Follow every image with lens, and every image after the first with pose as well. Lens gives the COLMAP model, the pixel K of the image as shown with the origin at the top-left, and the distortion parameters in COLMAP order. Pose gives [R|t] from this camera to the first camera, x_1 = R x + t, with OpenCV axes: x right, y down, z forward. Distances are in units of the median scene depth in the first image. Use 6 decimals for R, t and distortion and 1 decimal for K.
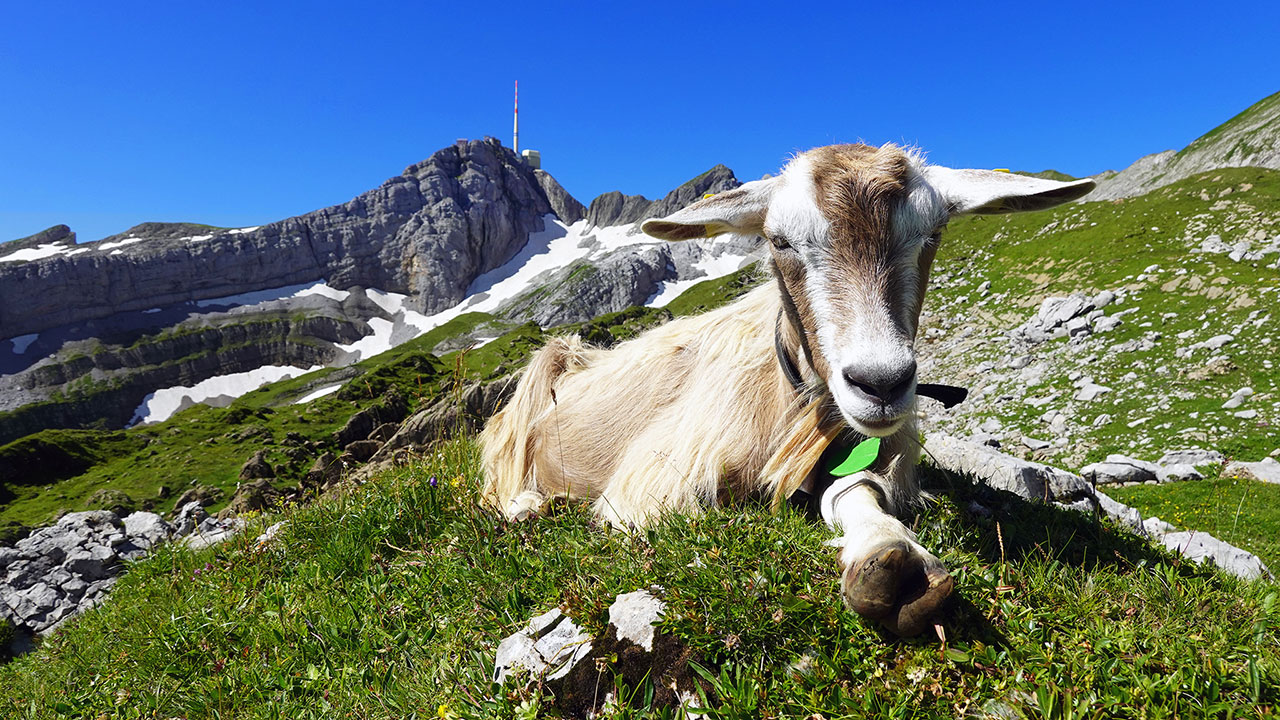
lens RADIAL K [[512.4, 0, 640.0], [0, 512.4, 360.0], [0, 0, 1]] dist [-0.013061, 0.000032]
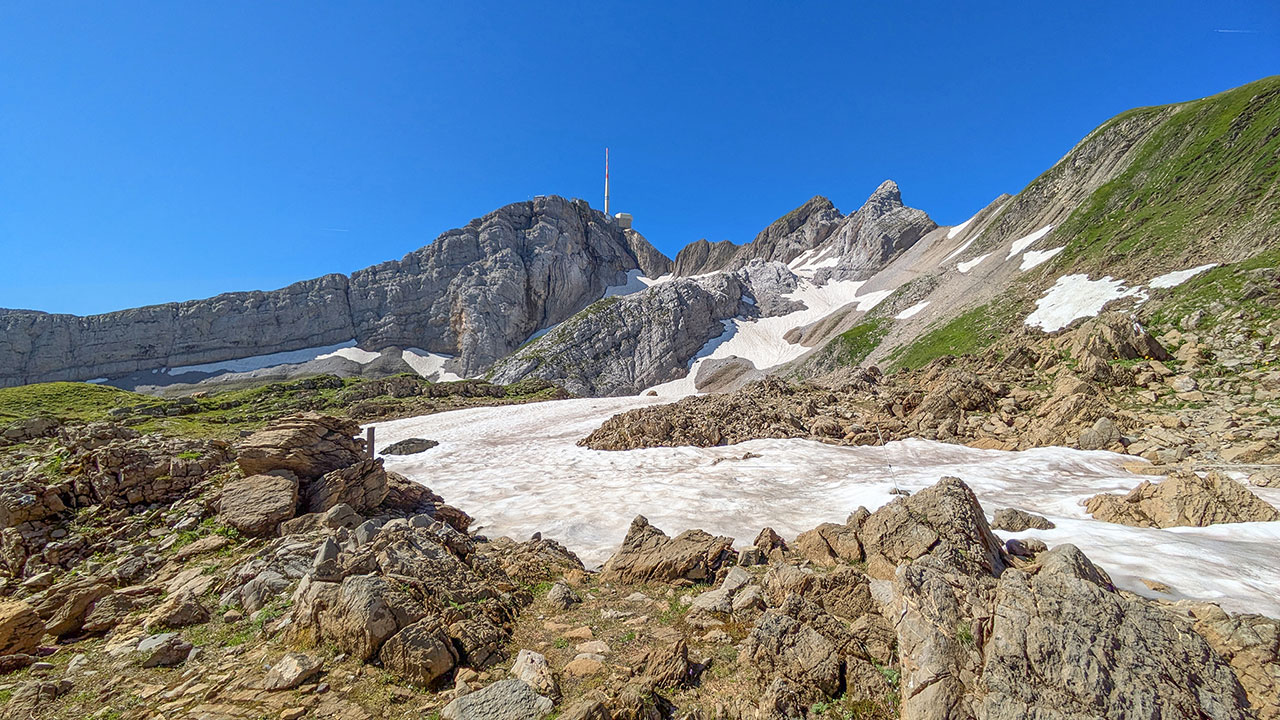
lens RADIAL K [[512.4, 0, 640.0], [0, 512.4, 360.0], [0, 0, 1]] dist [-0.013061, 0.000032]
pose [[0.981925, -0.028731, -0.187077, 0.025356], [0.007980, 0.993817, -0.110747, -0.018465], [0.189102, 0.107253, 0.976083, 0.196914]]
